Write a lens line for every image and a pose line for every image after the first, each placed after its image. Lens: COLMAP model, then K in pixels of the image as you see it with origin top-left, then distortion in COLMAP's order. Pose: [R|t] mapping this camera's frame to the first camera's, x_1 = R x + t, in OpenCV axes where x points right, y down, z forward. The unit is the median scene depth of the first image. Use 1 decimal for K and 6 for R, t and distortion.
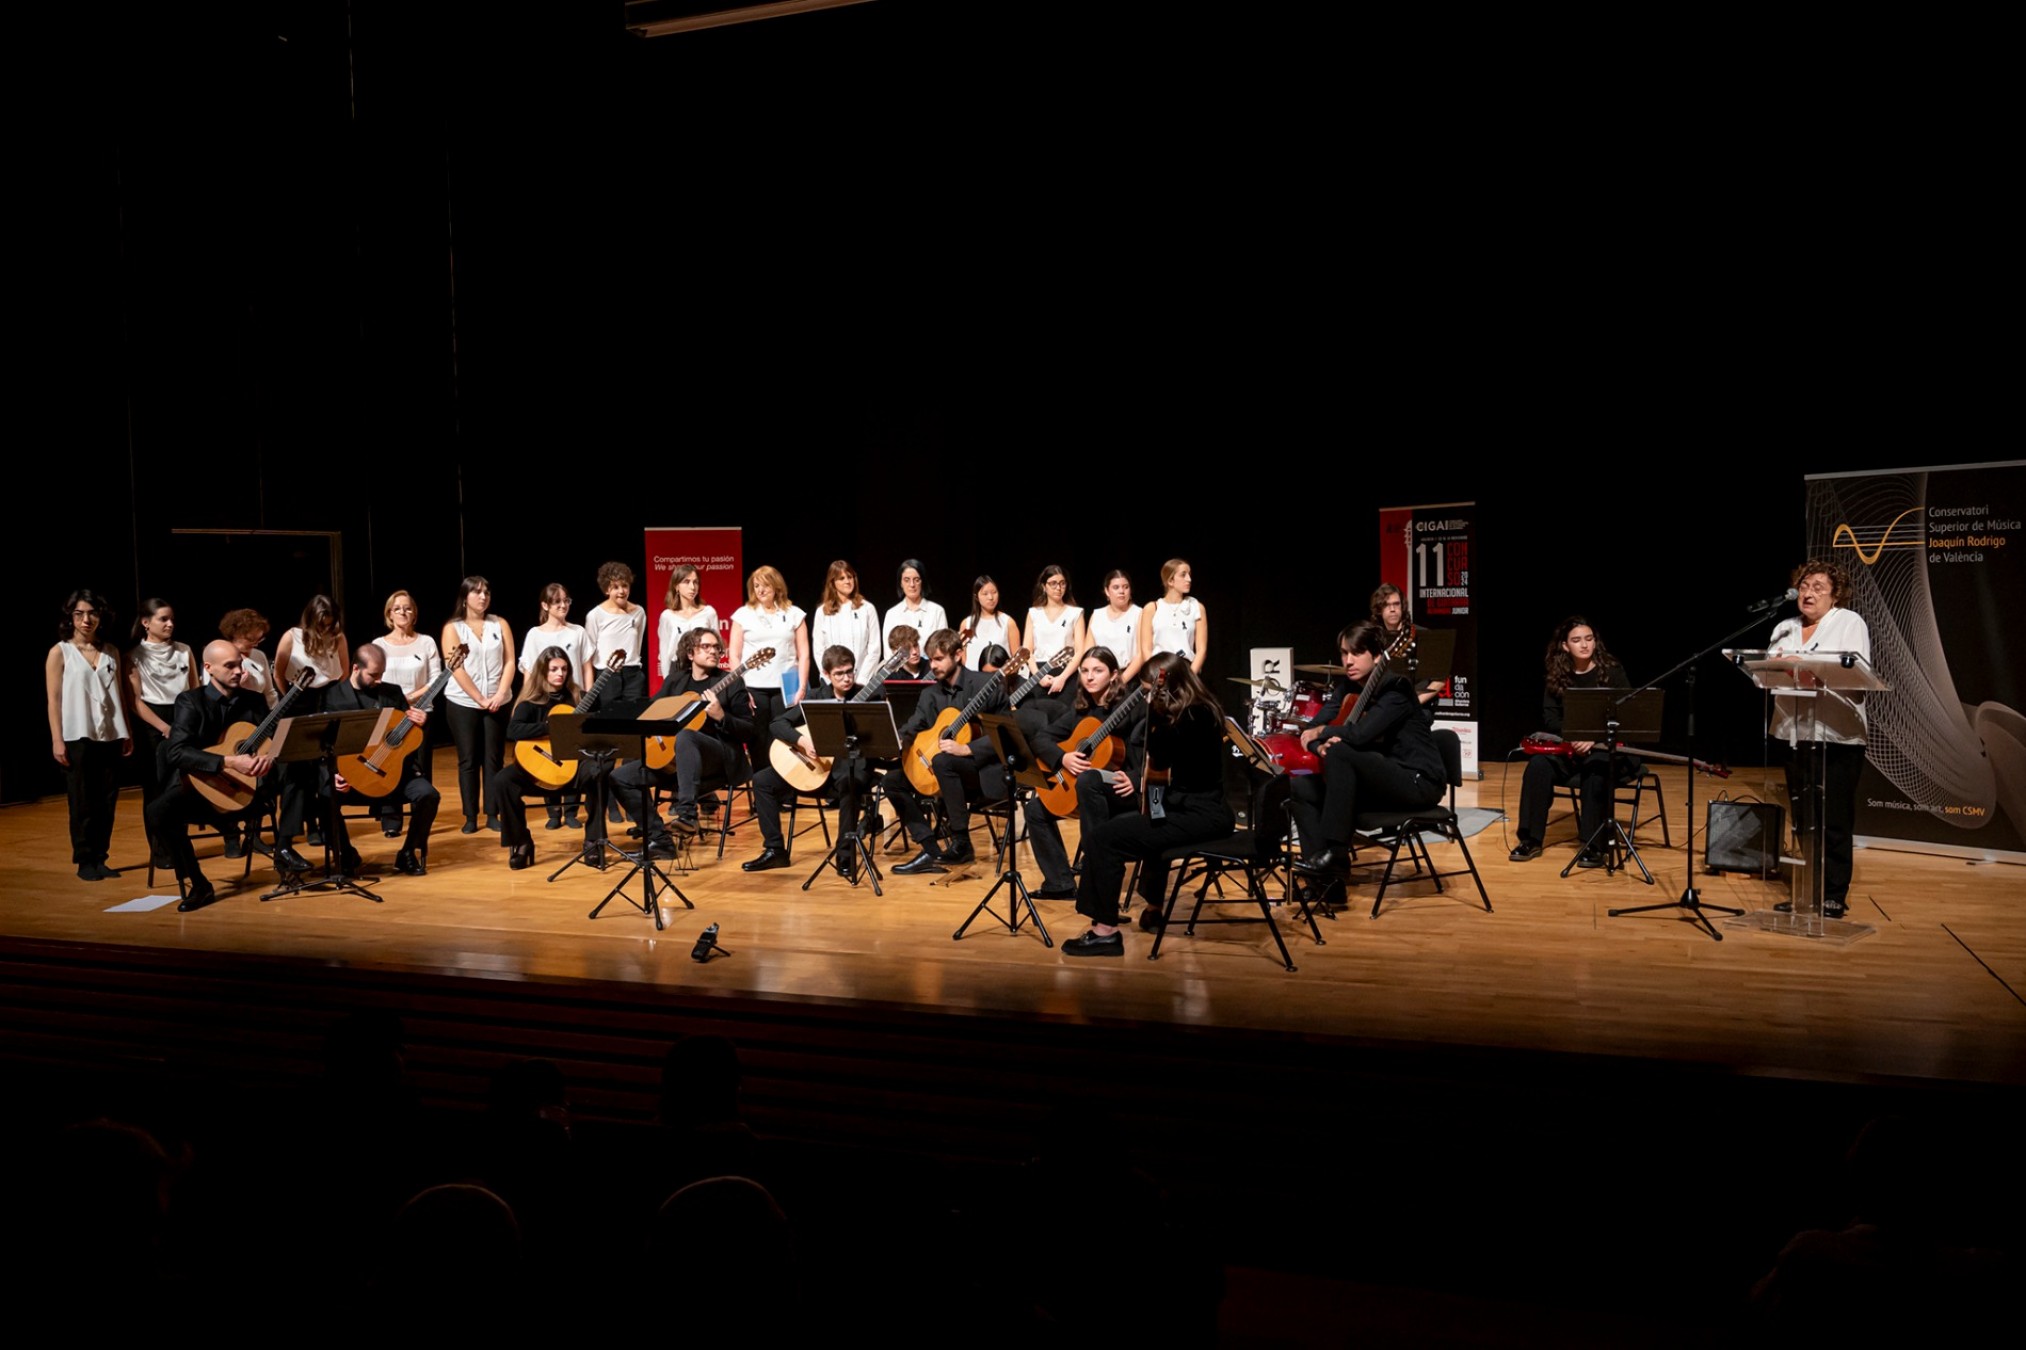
lens RADIAL K [[1613.8, 0, 1011.1], [0, 1613.8, 682.3], [0, 0, 1]] dist [-0.004281, 0.001709]
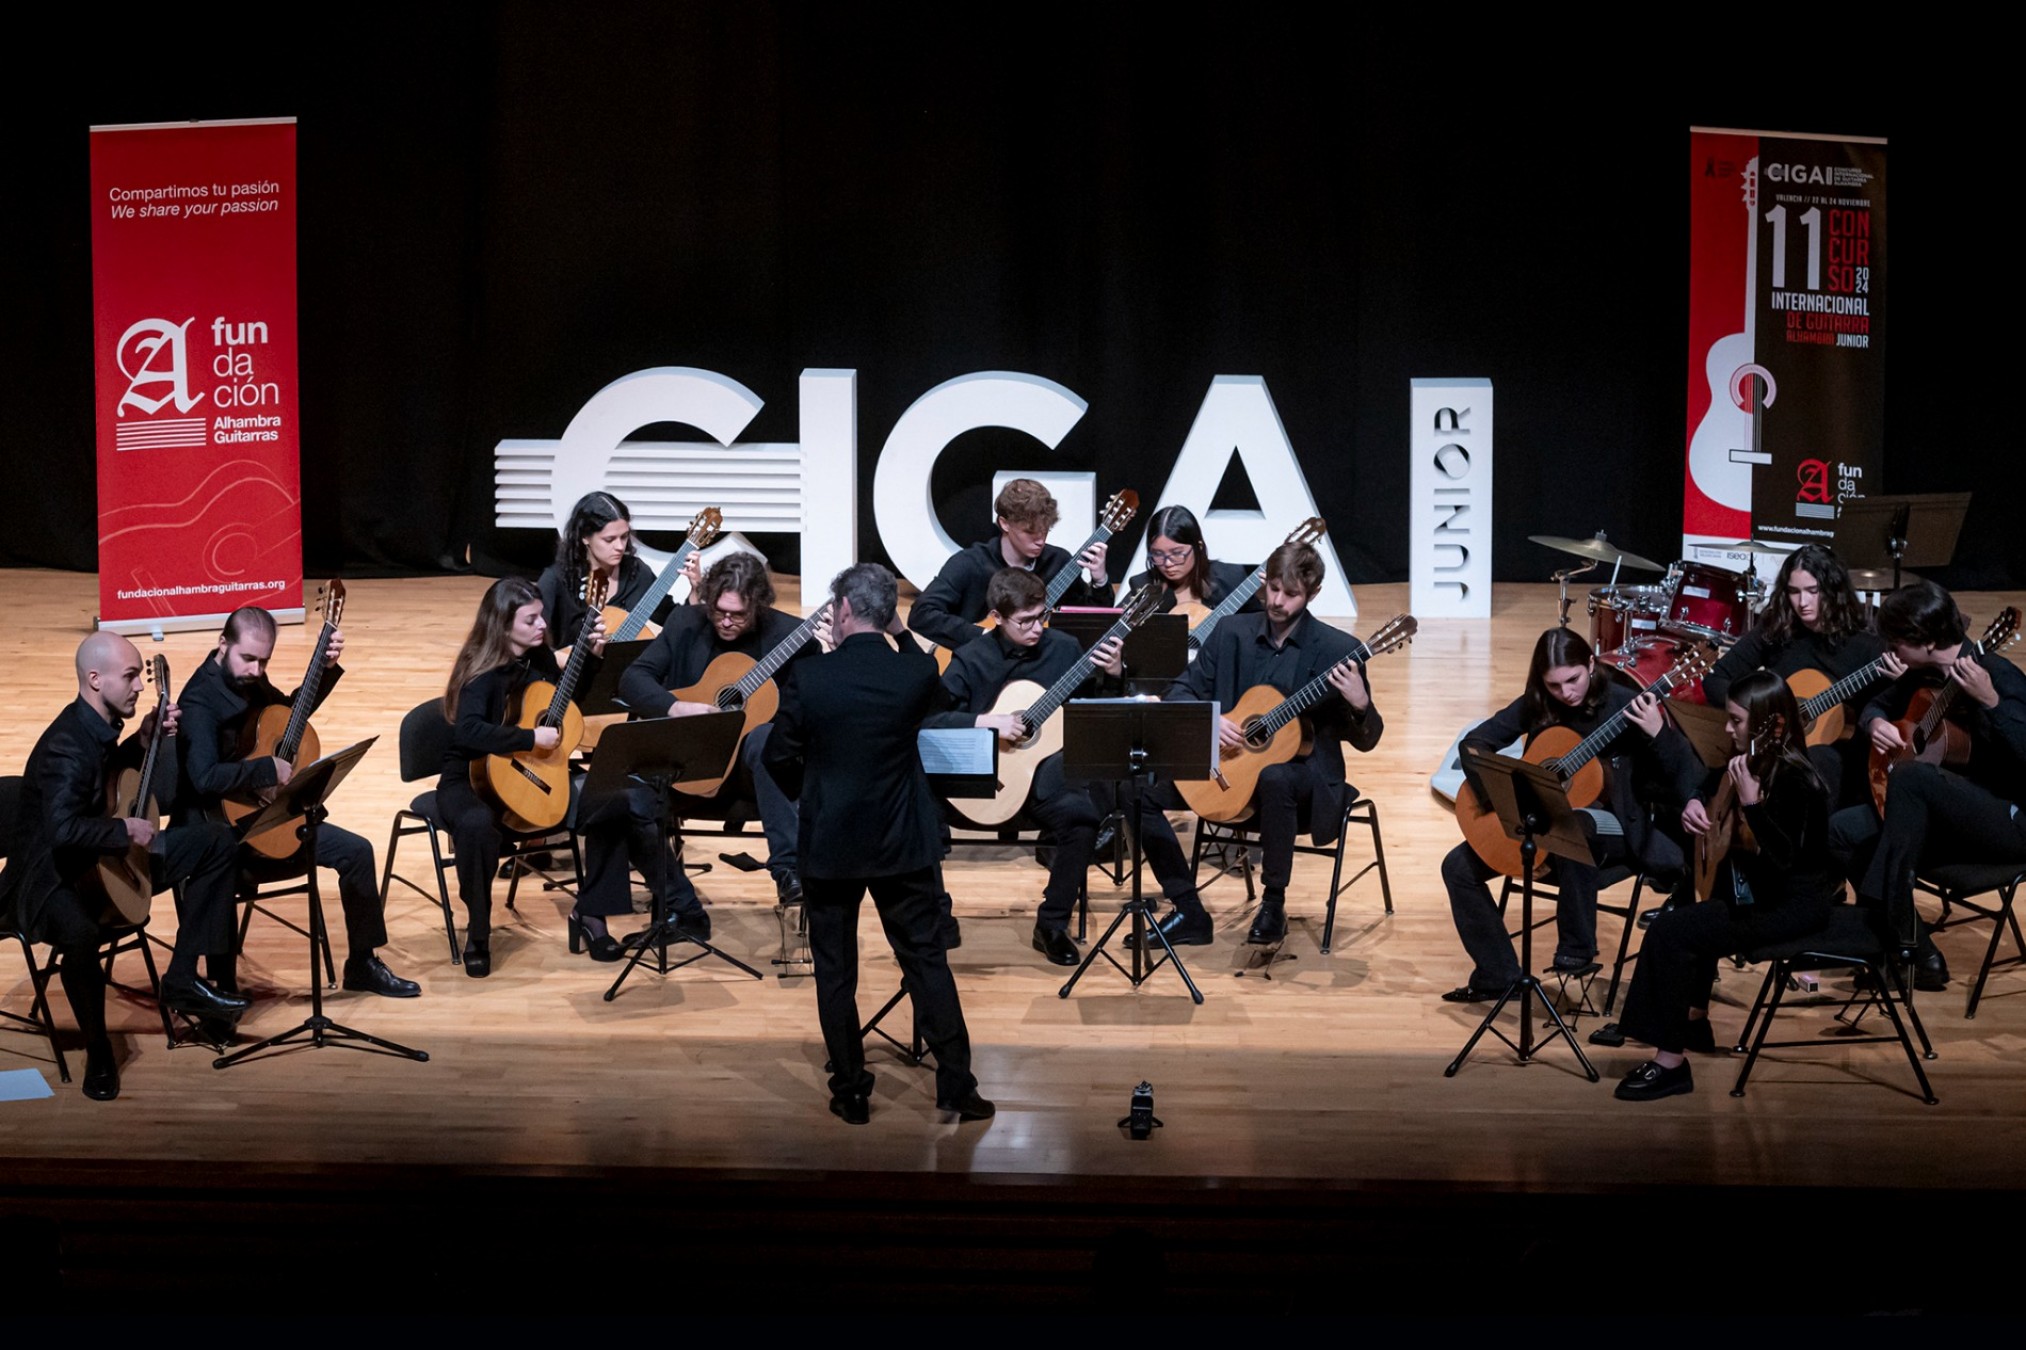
lens RADIAL K [[6145.4, 0, 955.2], [0, 6145.4, 575.9], [0, 0, 1]] dist [-0.095651, 0.031348]
pose [[0.962829, -0.038019, 0.267424, -0.770096], [0.001304, 0.990687, 0.136152, -0.344022], [-0.270110, -0.130742, 0.953911, -1.190232]]
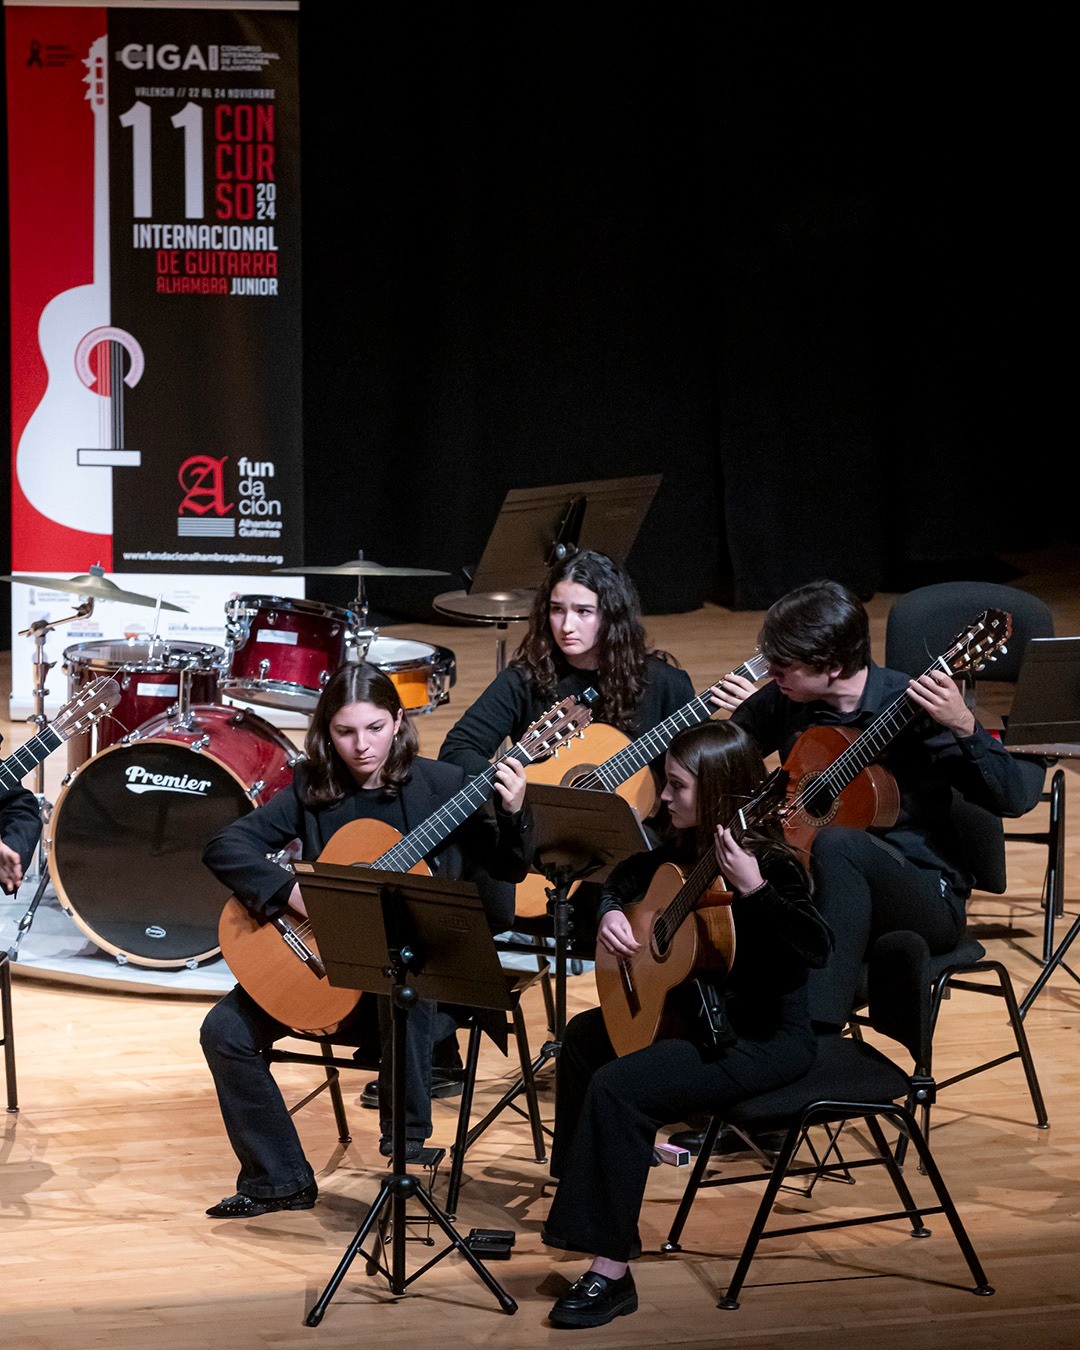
lens RADIAL K [[8666.8, 0, 538.5], [0, 8666.8, 675.6], [0, 0, 1]] dist [0.140862, -8.872887]
pose [[0.789846, -0.096173, 0.605718, -1.292939], [0.015757, 0.990485, 0.136718, -0.329245], [-0.613103, -0.098442, 0.783846, -0.908479]]
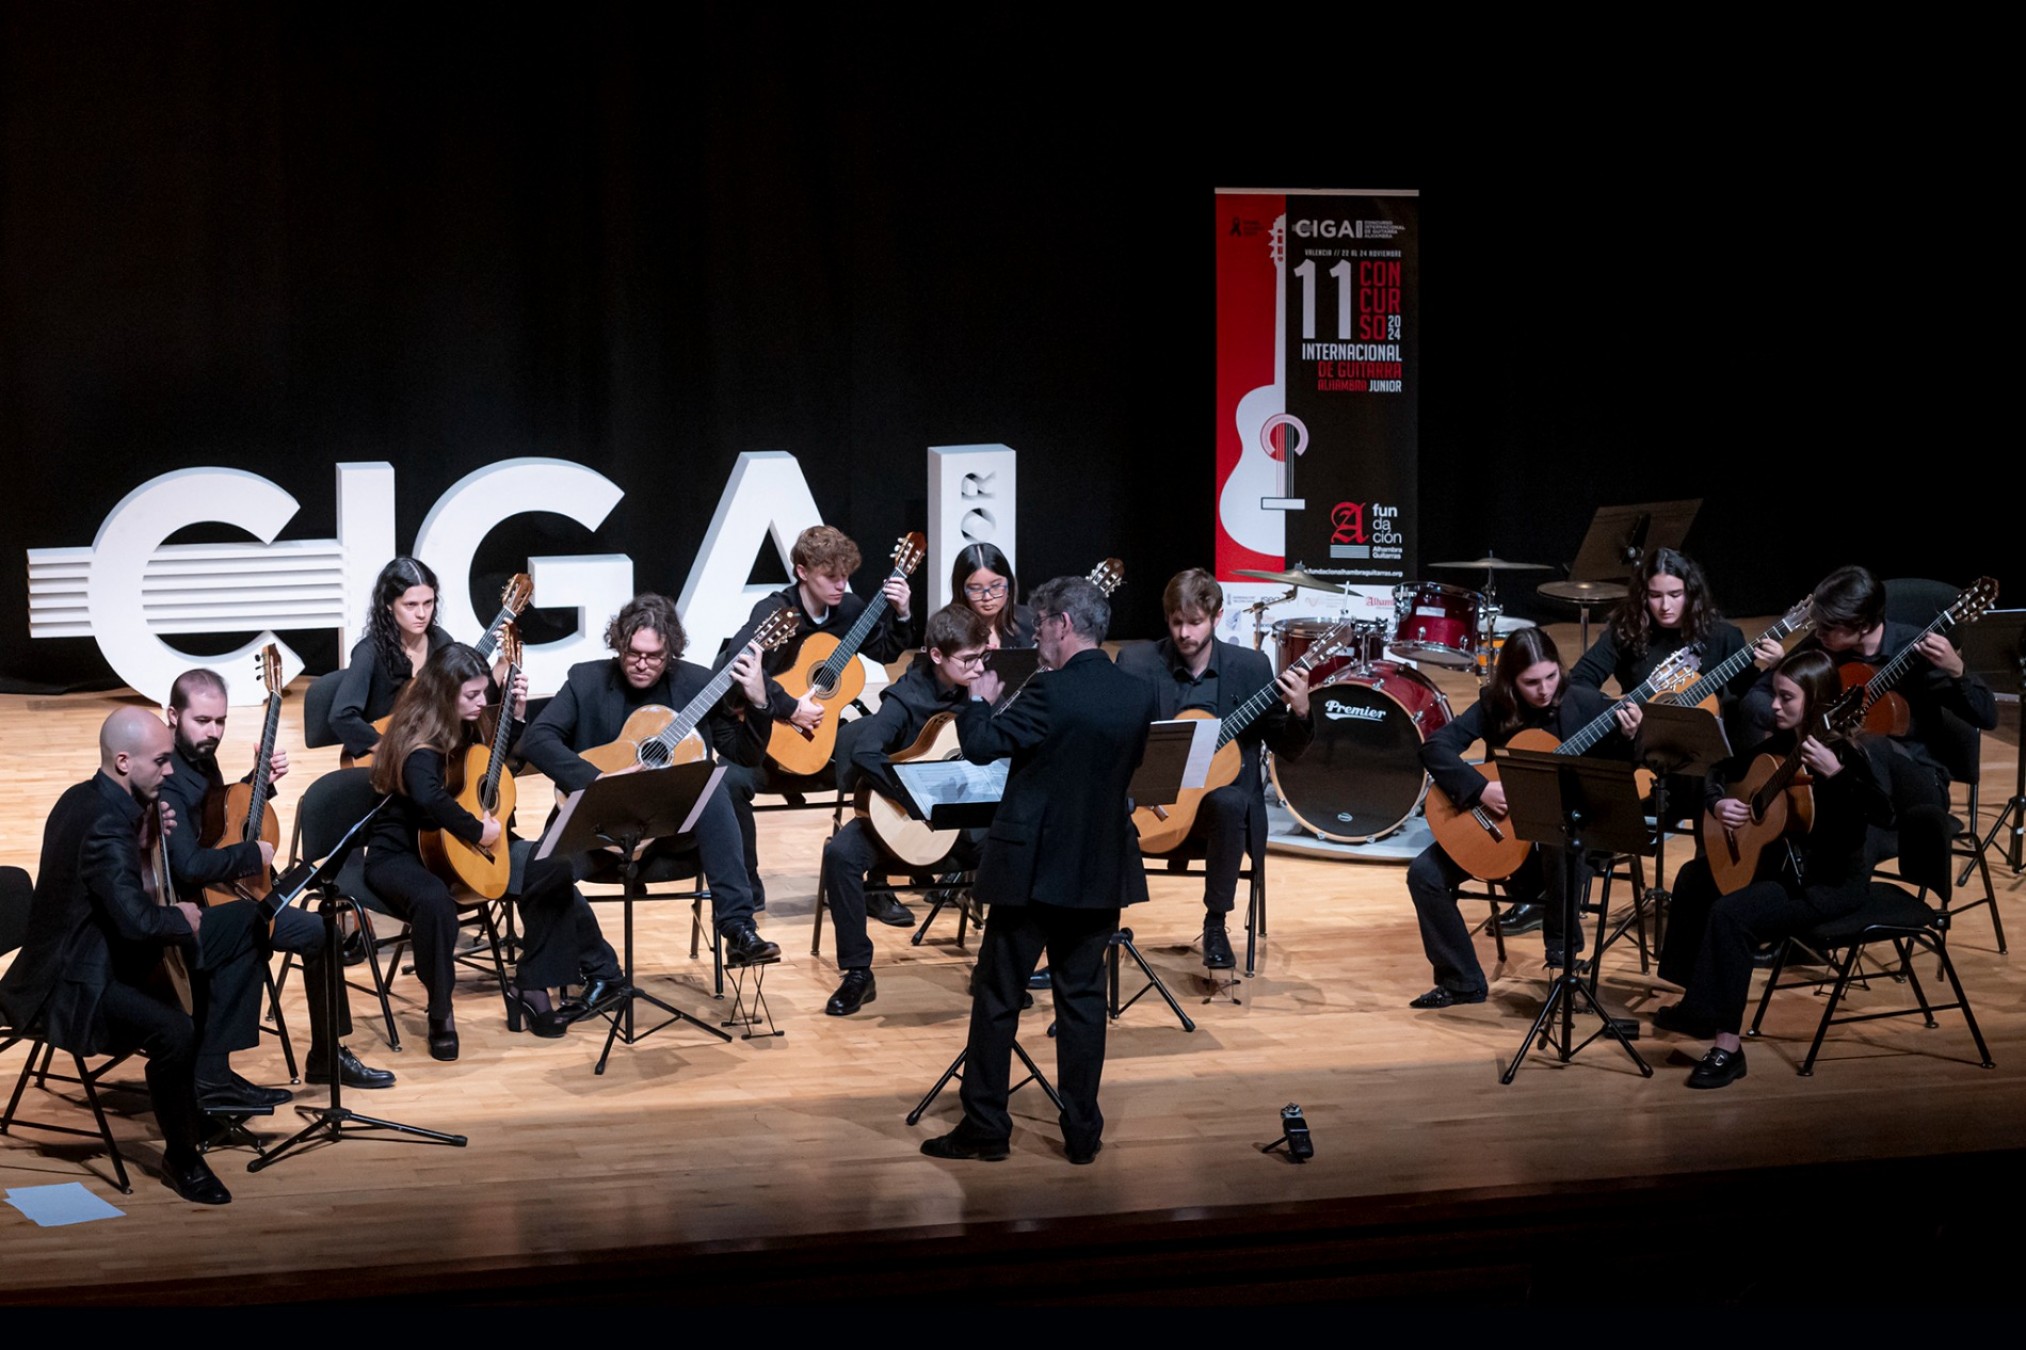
lens RADIAL K [[5186.7, 0, 875.3], [0, 5186.7, 670.2], [0, 0, 1]] dist [-0.098527, -0.158395]
pose [[0.841527, -0.080568, 0.534174, -1.168165], [0.019261, 0.992662, 0.119378, -0.232015], [-0.539872, -0.090171, 0.836903, -0.555991]]
